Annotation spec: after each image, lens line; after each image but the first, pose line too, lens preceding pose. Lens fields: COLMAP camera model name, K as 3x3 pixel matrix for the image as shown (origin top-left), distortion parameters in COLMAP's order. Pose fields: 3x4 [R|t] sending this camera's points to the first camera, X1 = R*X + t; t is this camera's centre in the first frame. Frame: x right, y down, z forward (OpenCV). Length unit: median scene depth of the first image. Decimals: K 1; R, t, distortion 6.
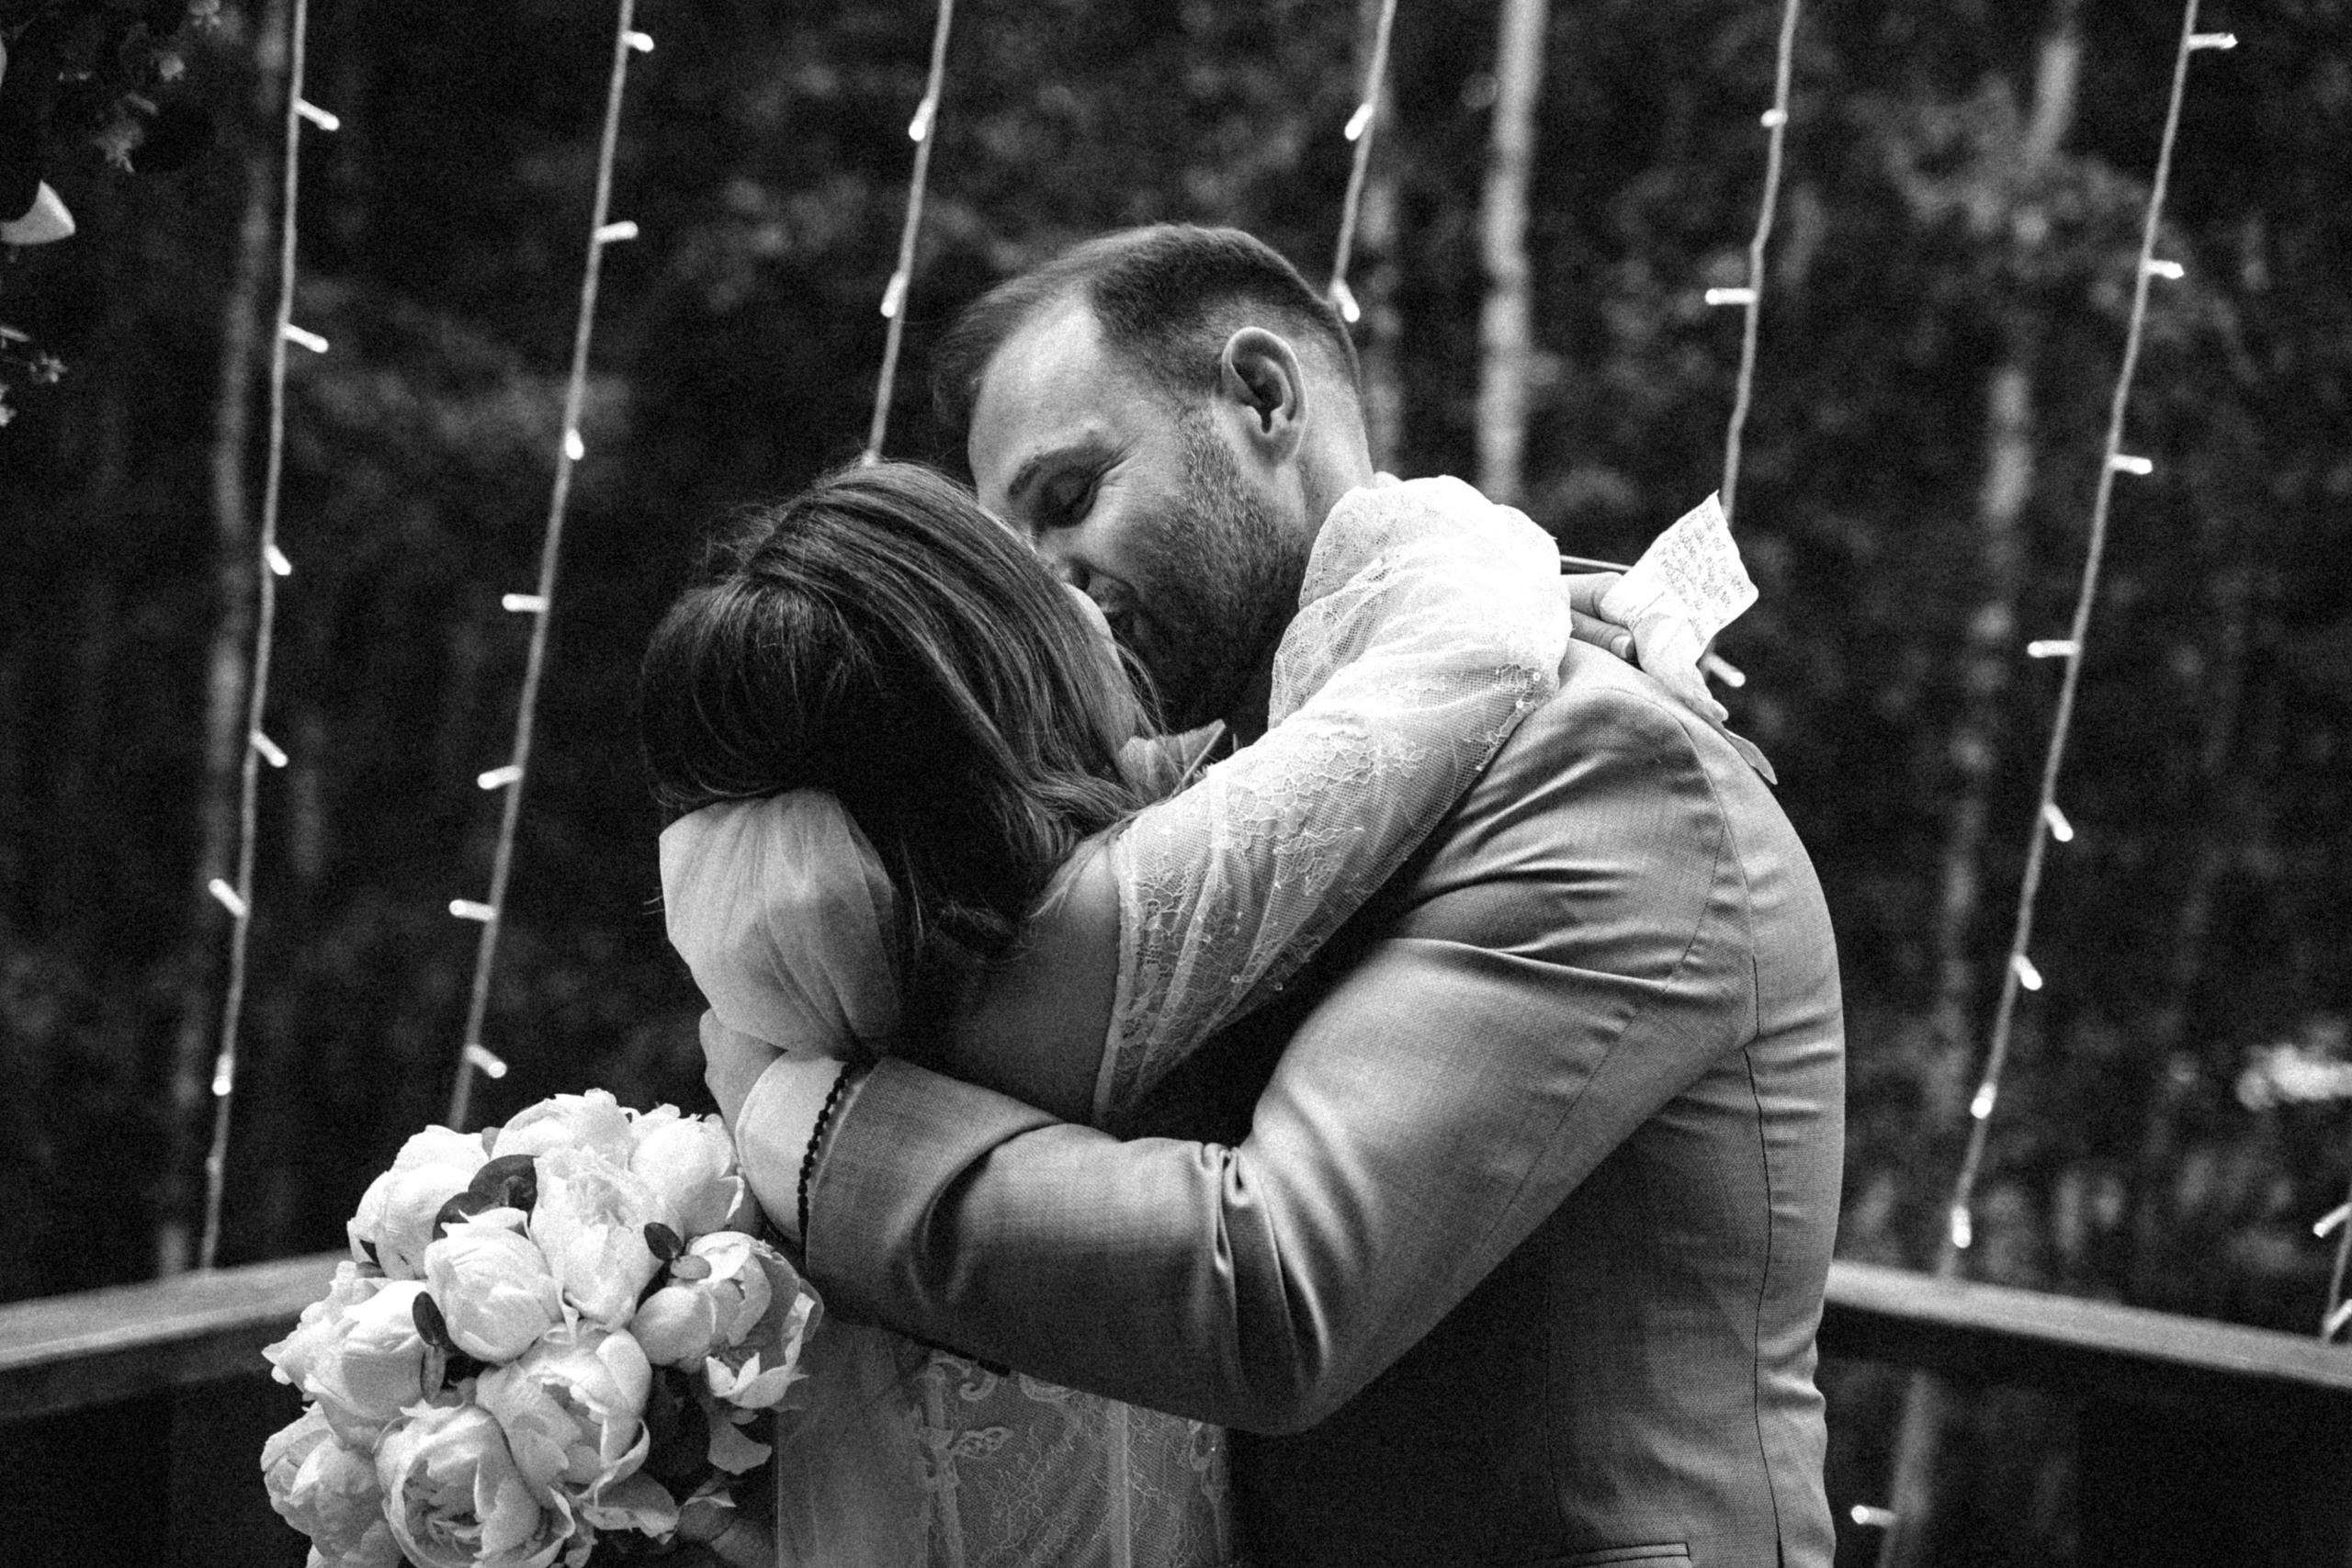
lens RADIAL K [[4814.9, 0, 1154.1], [0, 4814.9, 764.4], [0, 0, 1]] dist [0.292429, 0.000000]
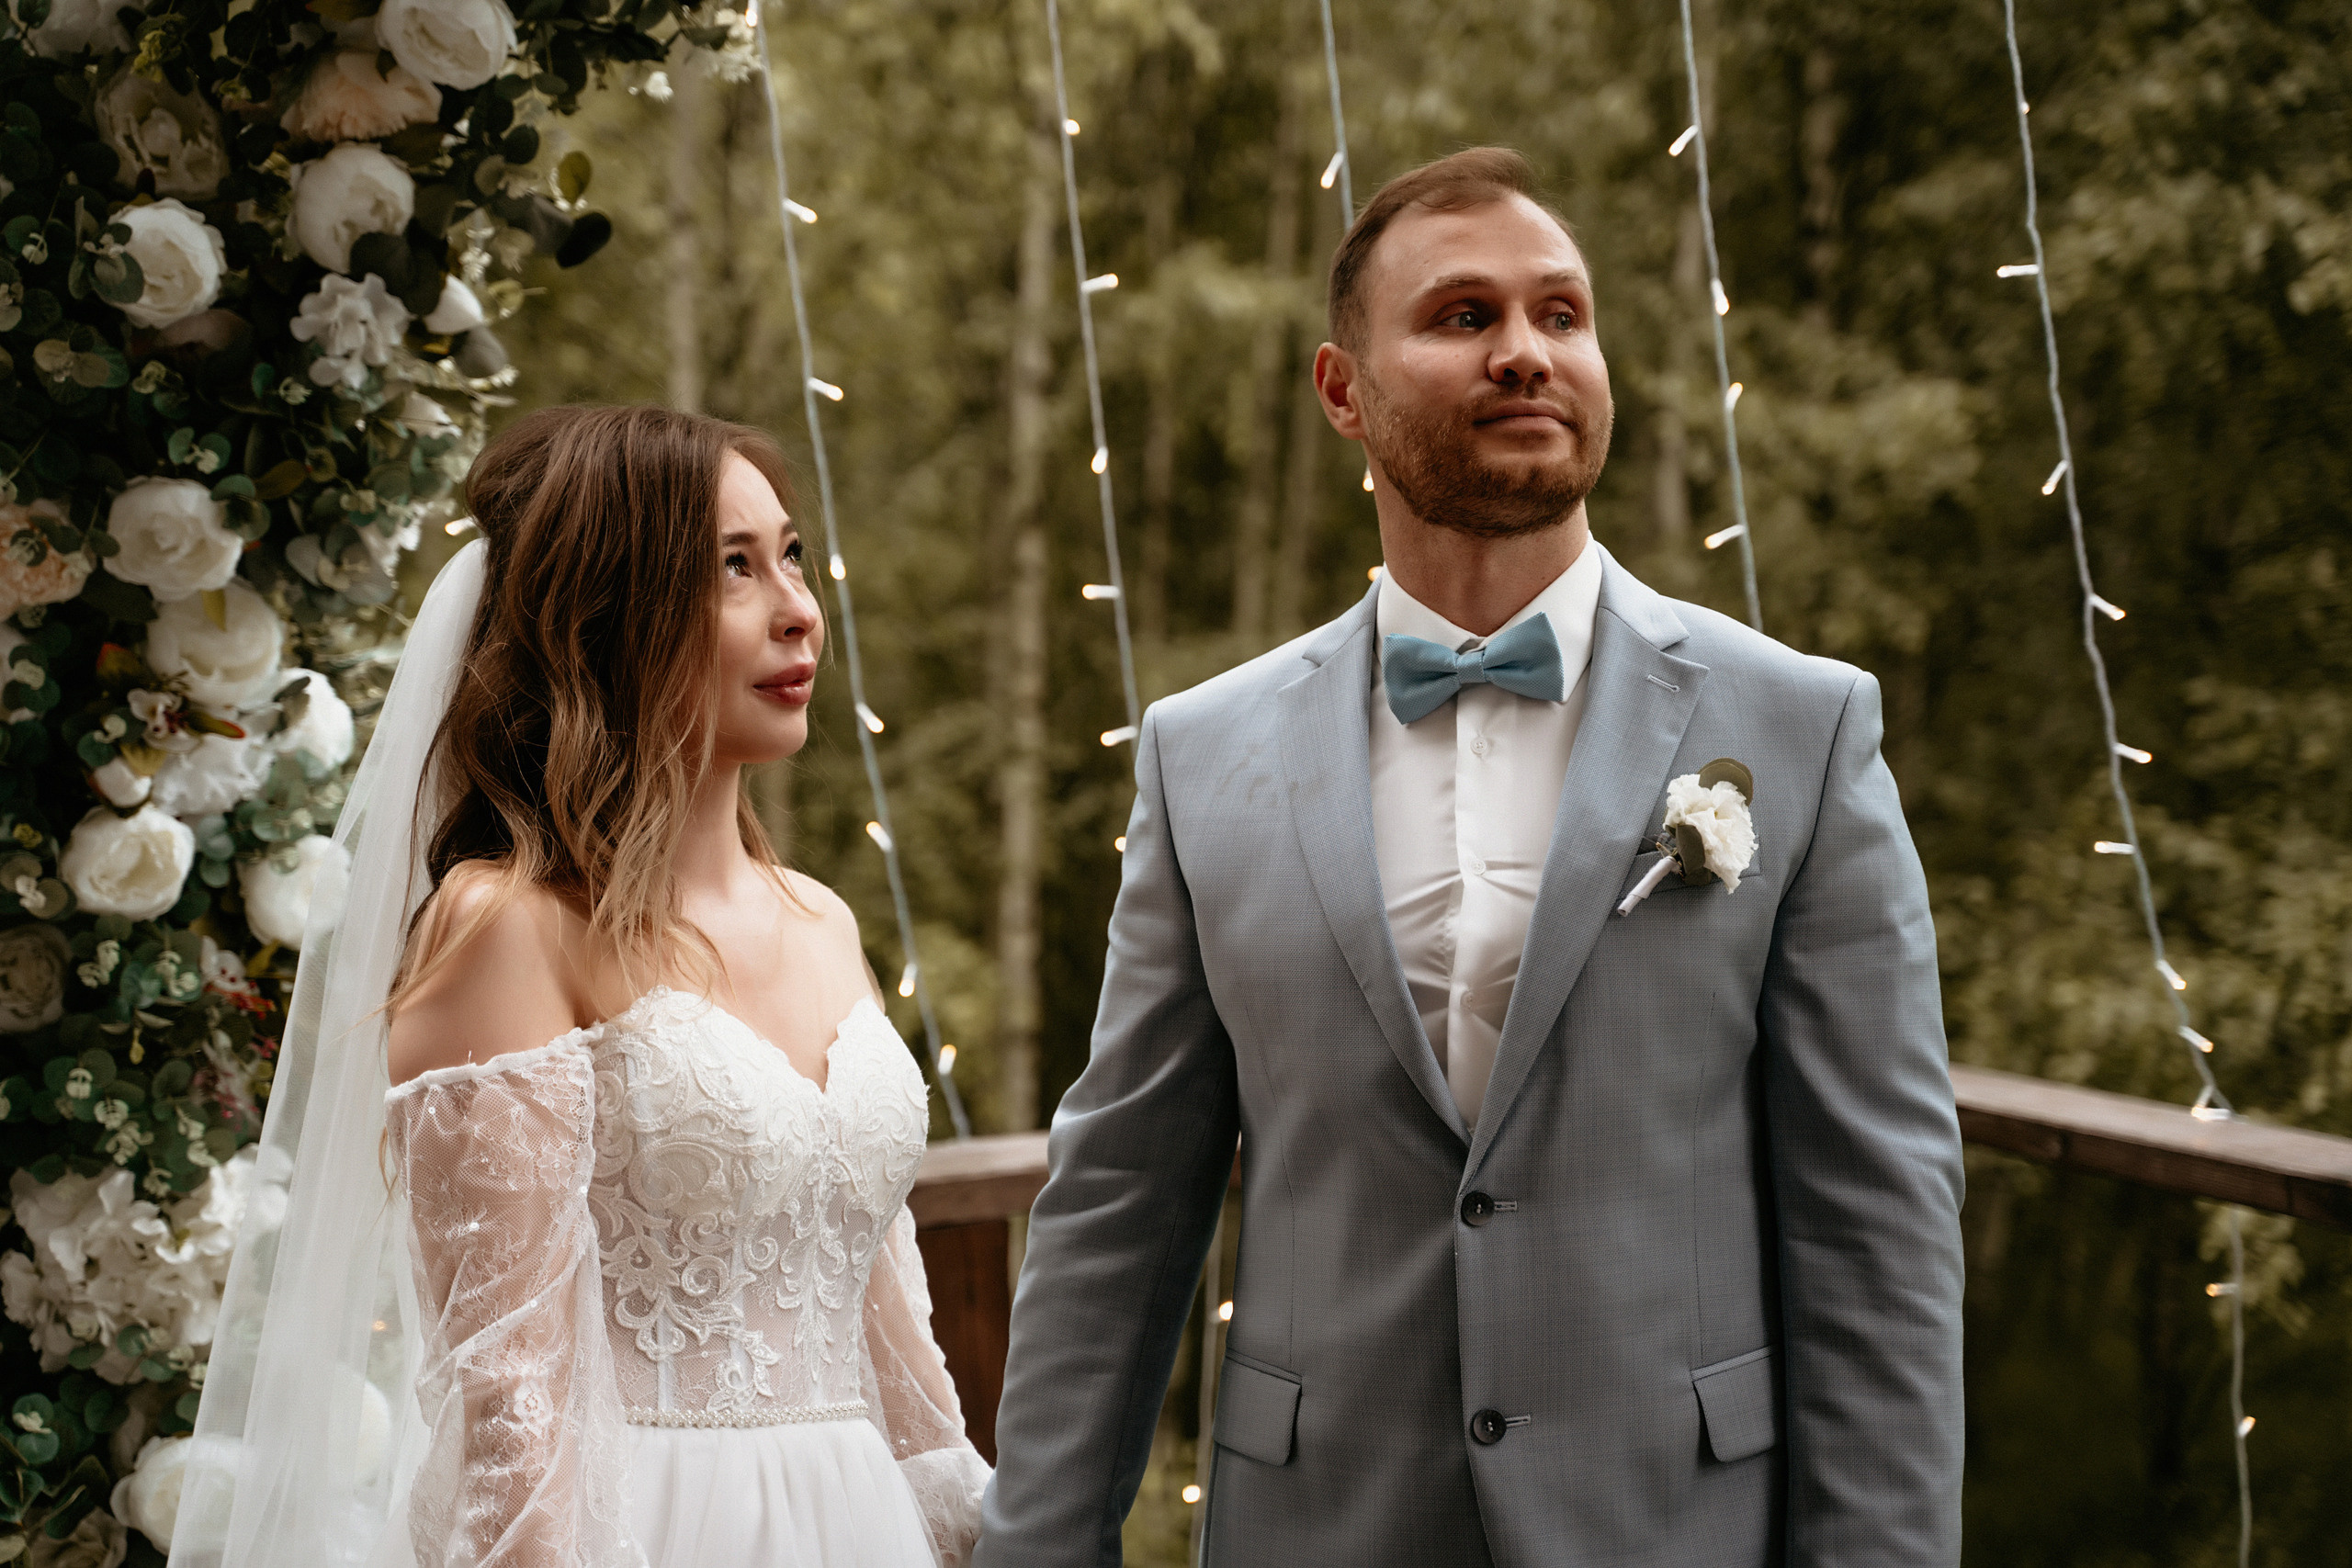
lens RADIAL K [[4252.0, 0, 1153.9], [0, 4252.0, 789.8], [0, 0, 1]] dist [0.273825, 0.000000]
pose [[0.924071, -0.018758, -0.381759, 0.108331], [0.023715, 0.999684, 0.008283, 0.002913], [0.381483, -0.016708, 0.924225, 0.005189]]
